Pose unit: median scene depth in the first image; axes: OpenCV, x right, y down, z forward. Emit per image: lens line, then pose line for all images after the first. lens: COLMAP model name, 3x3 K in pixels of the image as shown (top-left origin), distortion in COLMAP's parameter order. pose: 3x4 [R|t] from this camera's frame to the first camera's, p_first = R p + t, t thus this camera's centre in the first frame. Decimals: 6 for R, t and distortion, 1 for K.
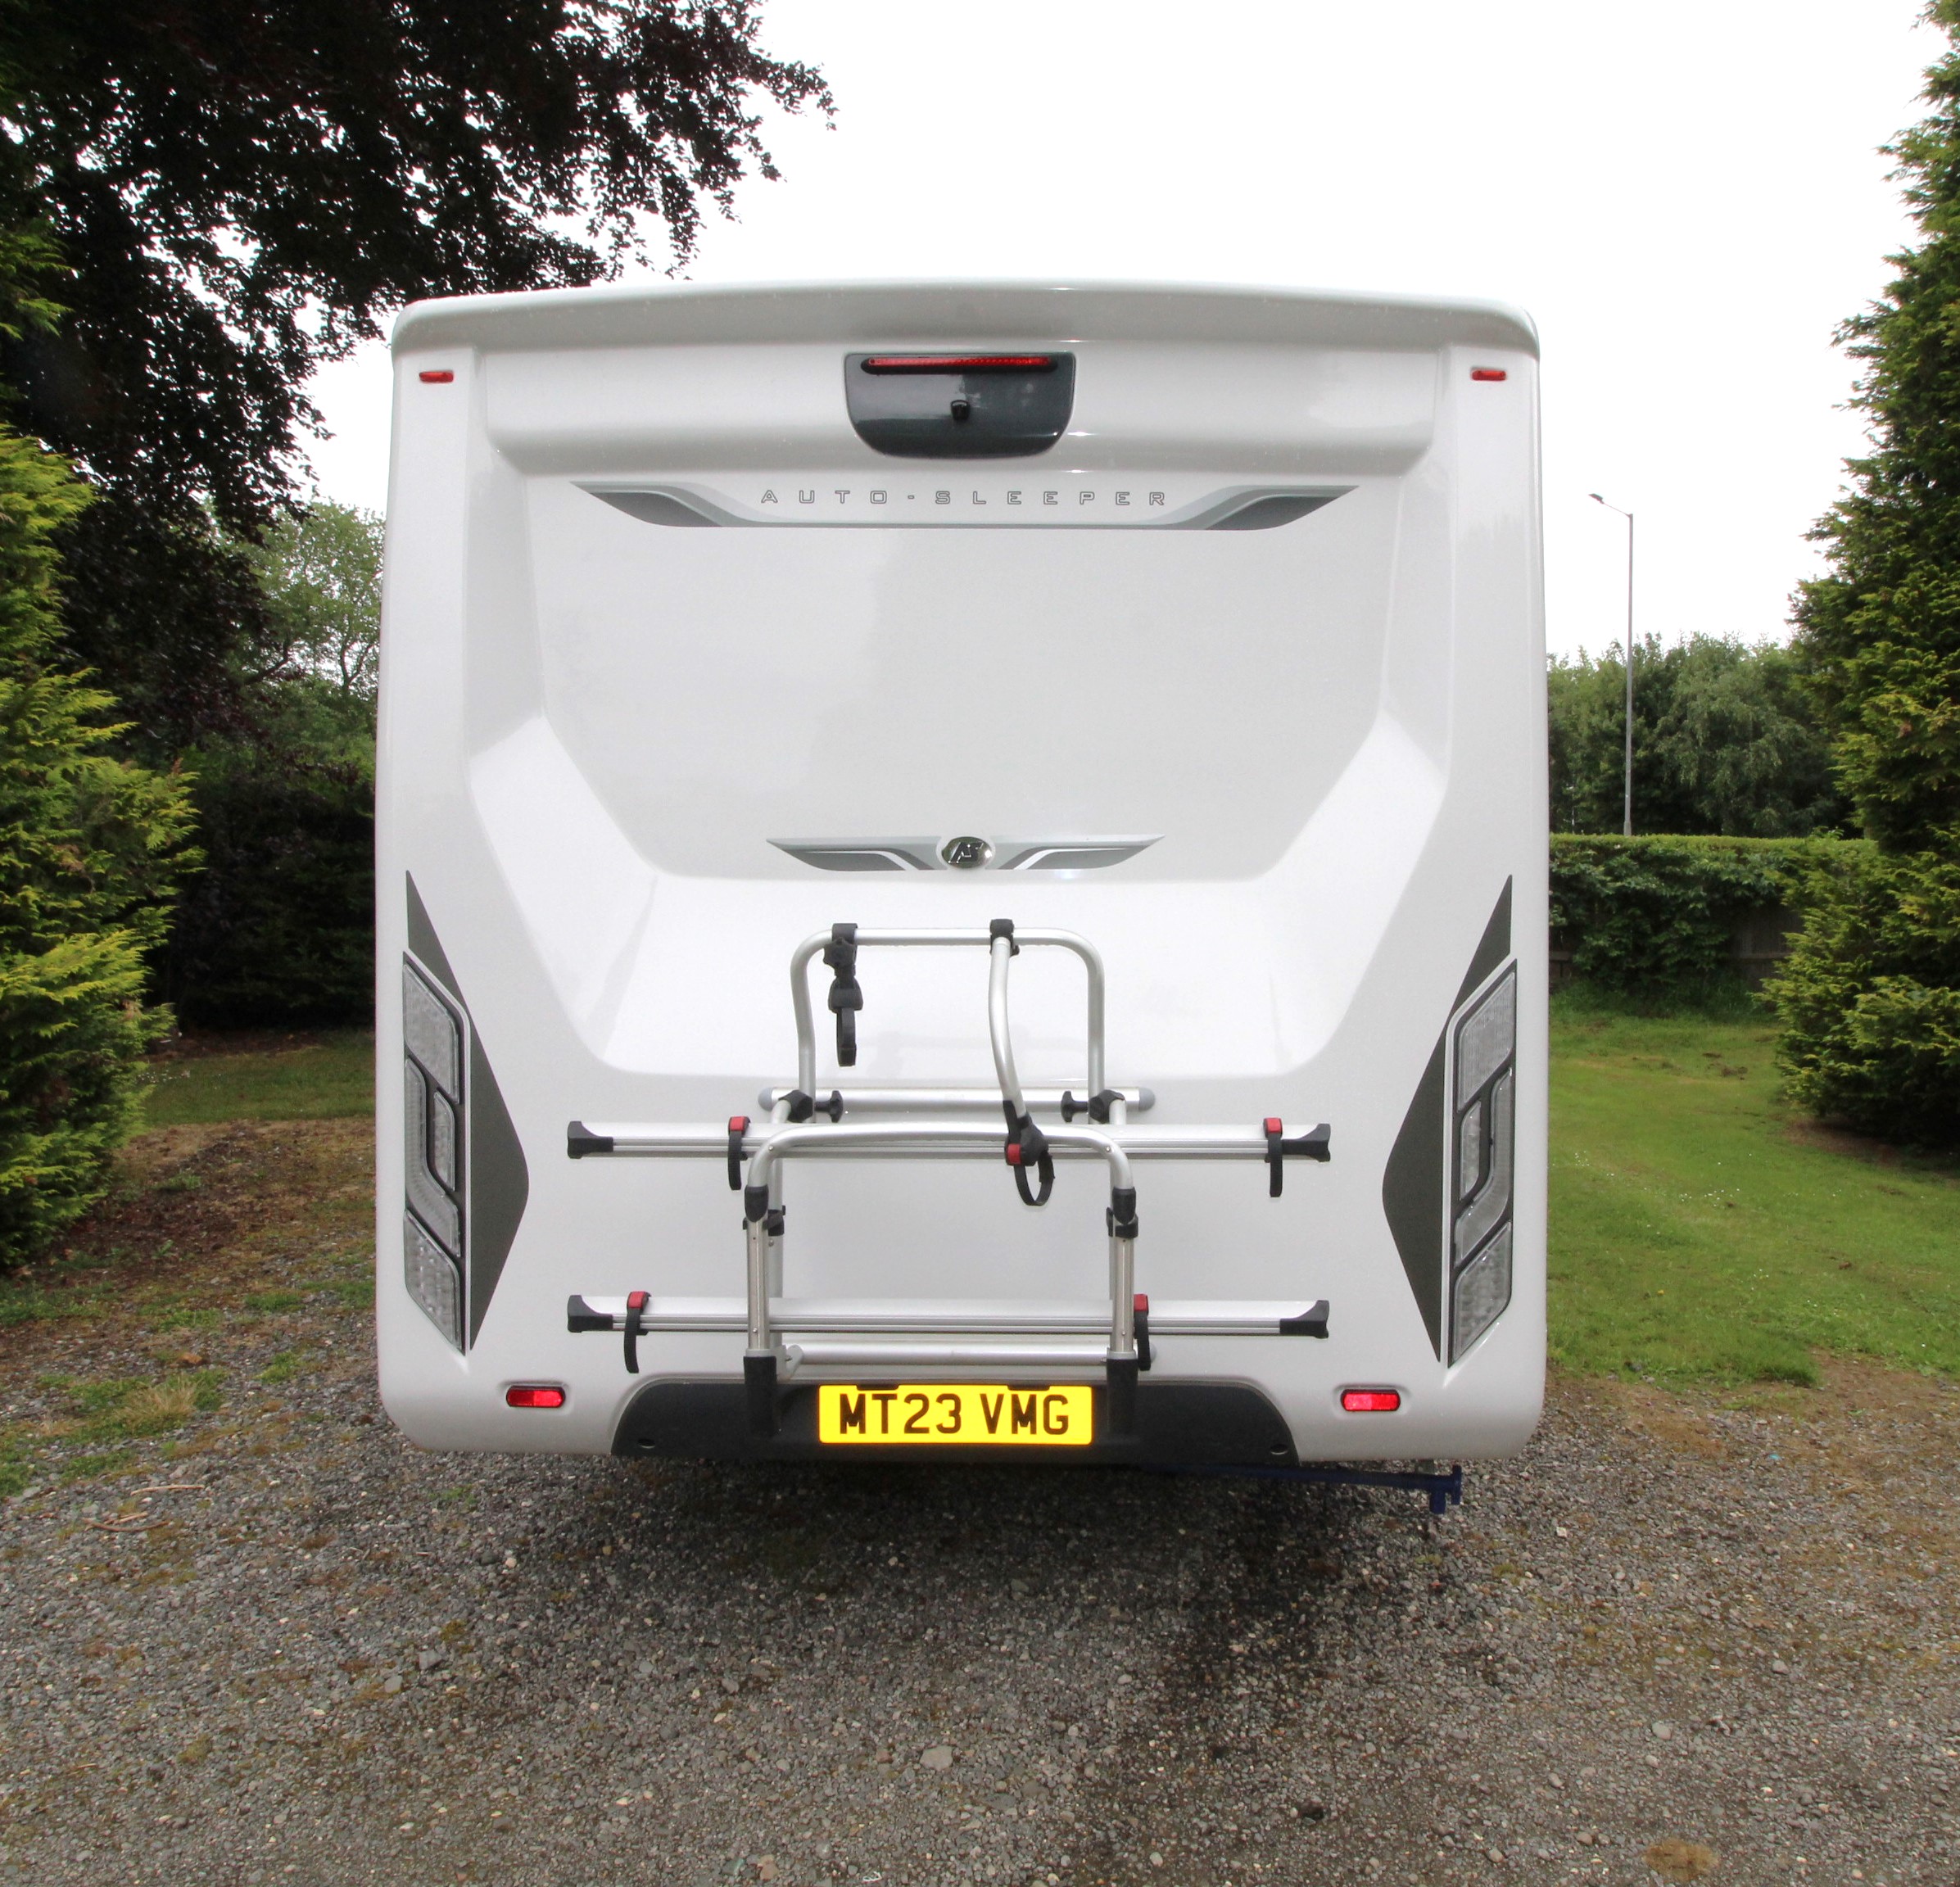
lens RADIAL K [[1347.9, 0, 980.1], [0, 1347.9, 893.2], [0, 0, 1]] dist [-0.010024, -0.004605]
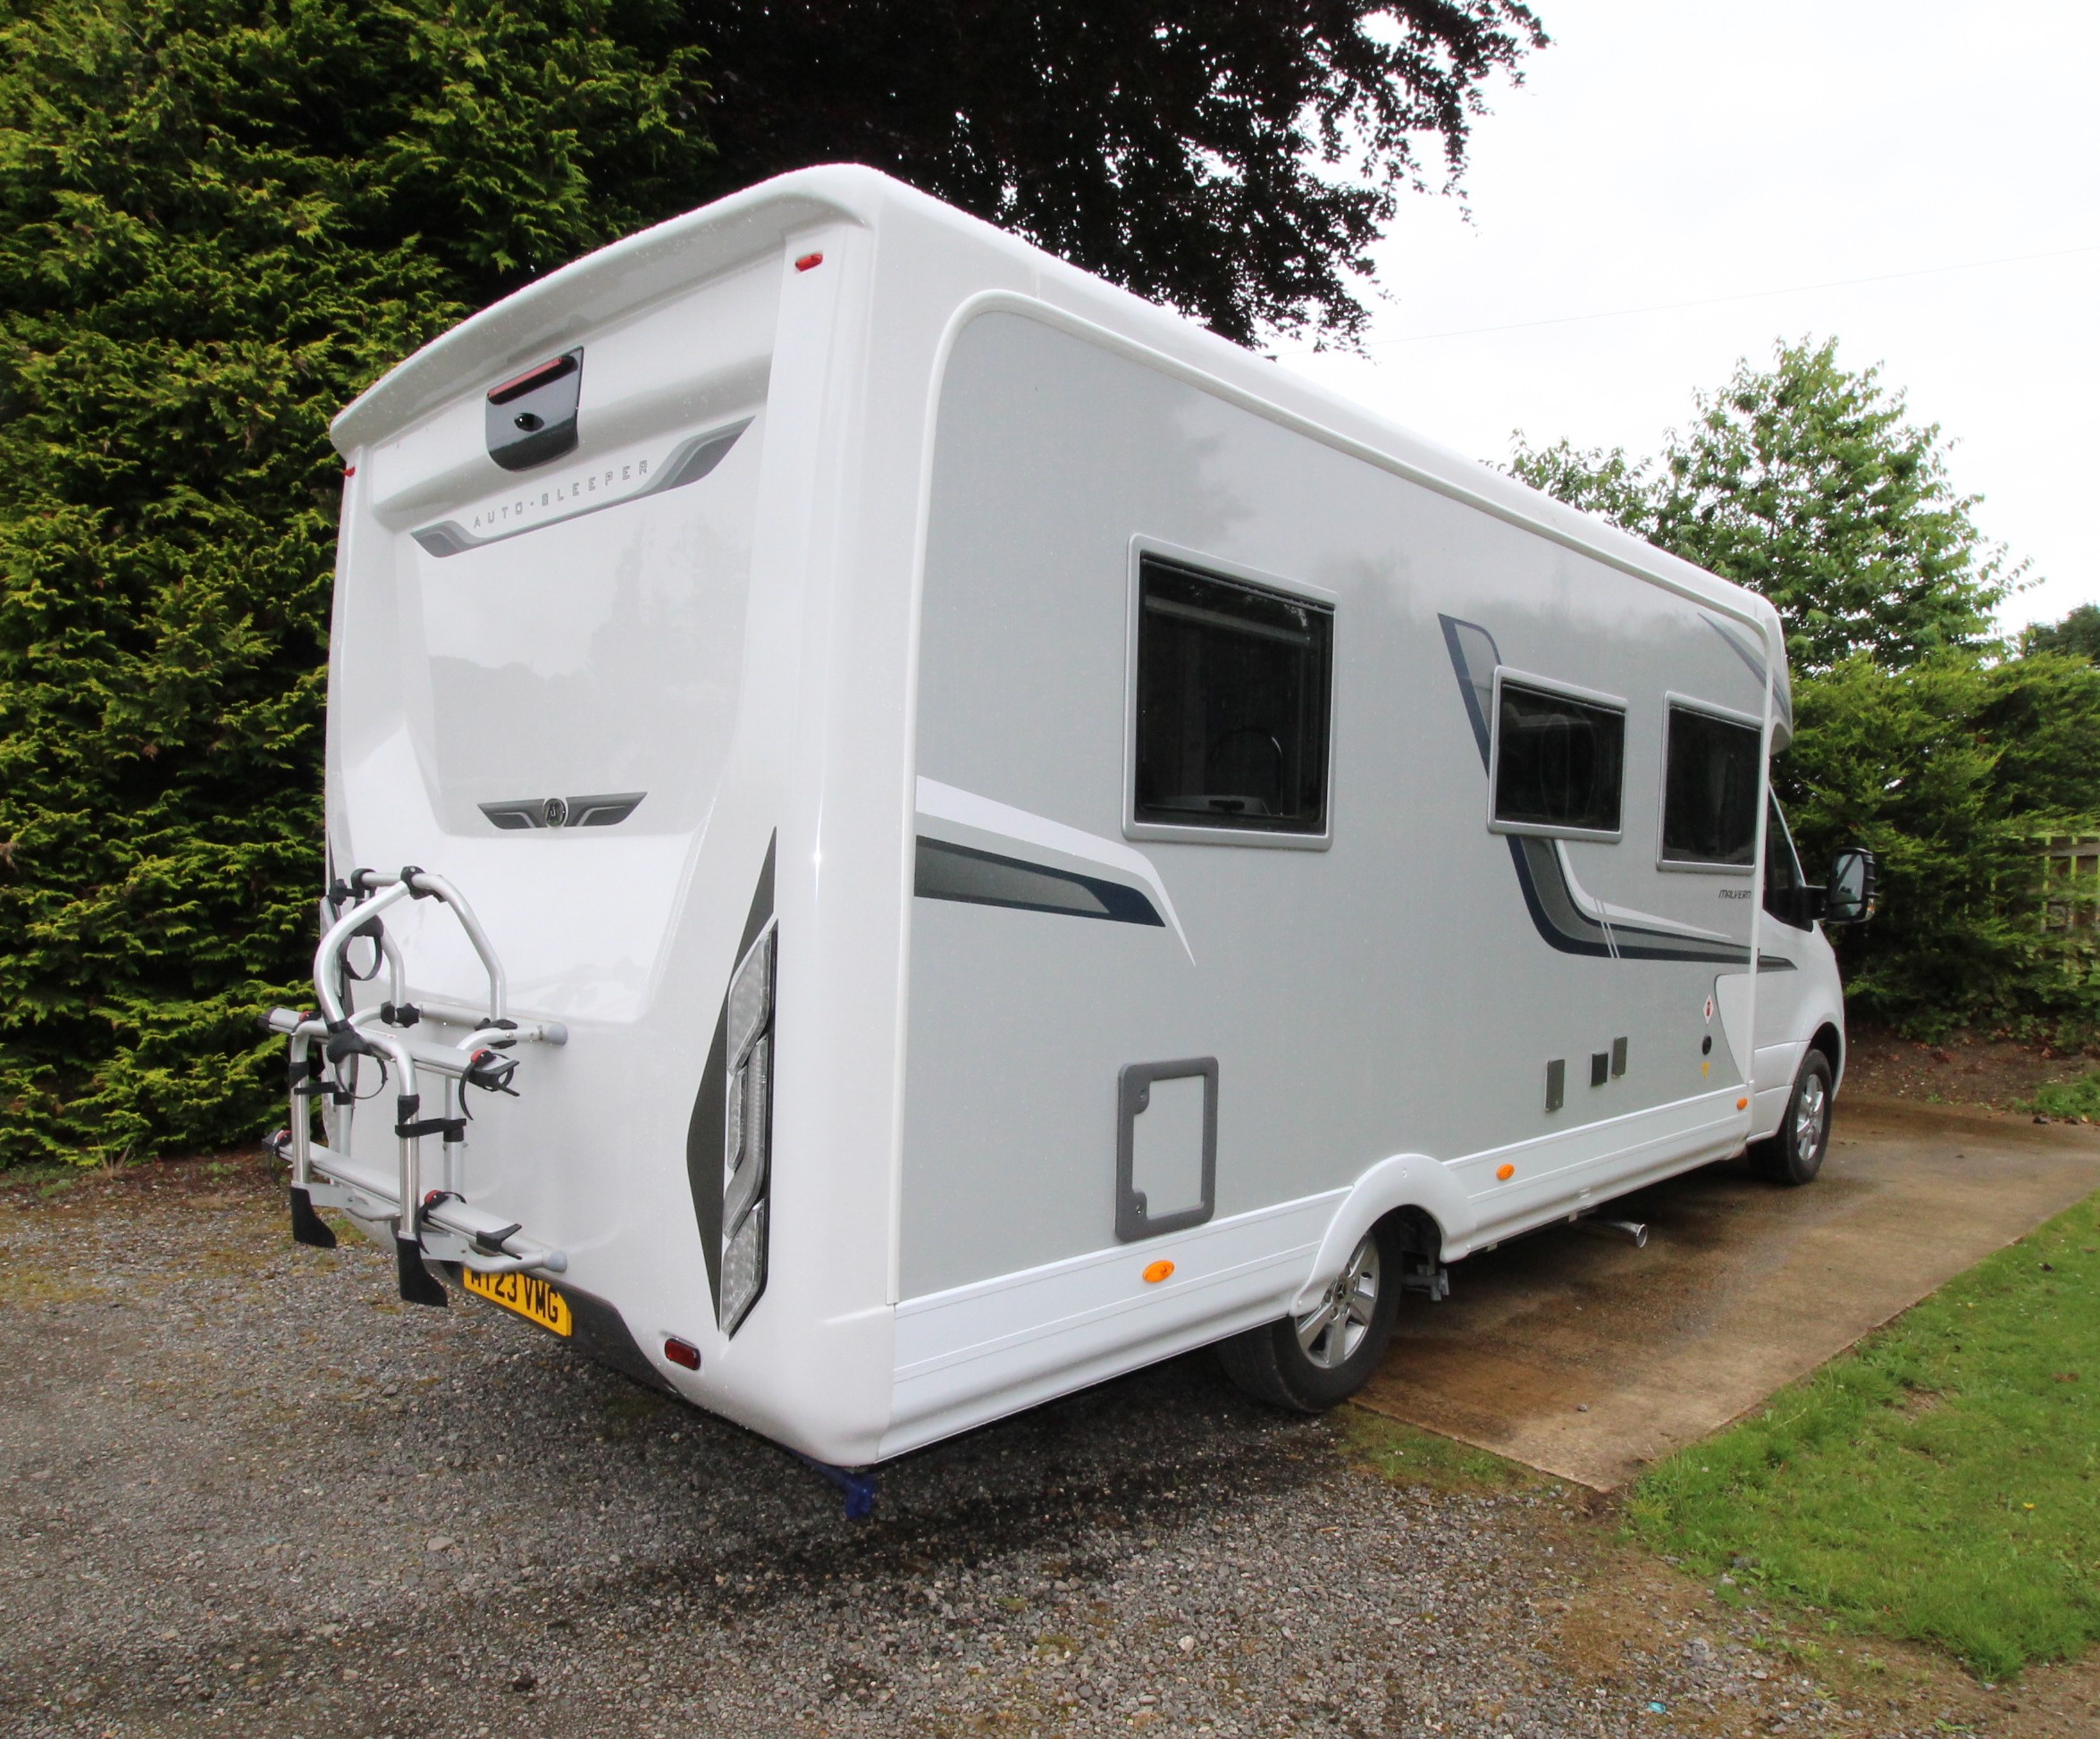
lens RADIAL K [[1430.5, 0, 1049.2], [0, 1430.5, 956.9], [0, 0, 1]] dist [-0.009217, -0.006146]
pose [[0.737567, 0.053602, -0.673144, 0.965355], [-0.016078, 0.997956, 0.061850, 0.009387], [0.675083, -0.034795, 0.736921, 0.331785]]
